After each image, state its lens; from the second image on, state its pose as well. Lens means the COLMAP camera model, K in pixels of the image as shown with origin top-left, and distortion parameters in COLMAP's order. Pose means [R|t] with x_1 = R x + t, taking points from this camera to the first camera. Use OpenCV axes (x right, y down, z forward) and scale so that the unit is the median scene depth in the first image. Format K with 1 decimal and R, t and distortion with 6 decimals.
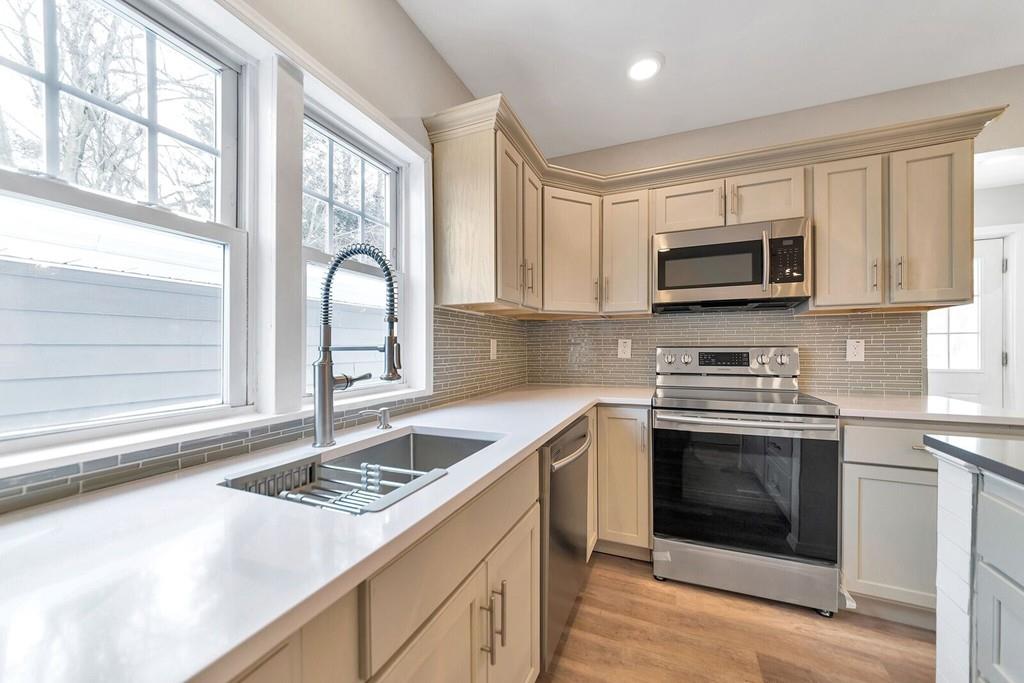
lens RADIAL K [[395.4, 0, 544.0], [0, 395.4, 346.9], [0, 0, 1]] dist [0.000821, 0.000025]
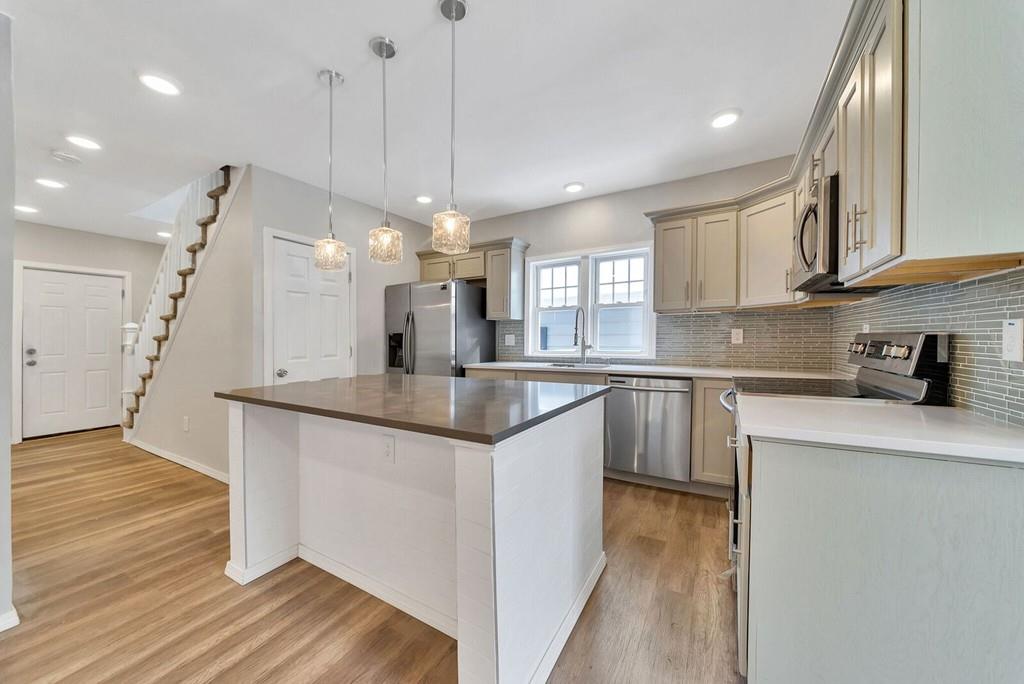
lens RADIAL K [[366.6, 0, 510.9], [0, 366.6, 338.5], [0, 0, 1]] dist [0.002473, 0.000147]
pose [[-0.123019, 0.009259, -0.992361, 1.485433], [0.009503, 0.999922, 0.008151, -0.004676], [0.992359, -0.008428, -0.123098, 0.452658]]
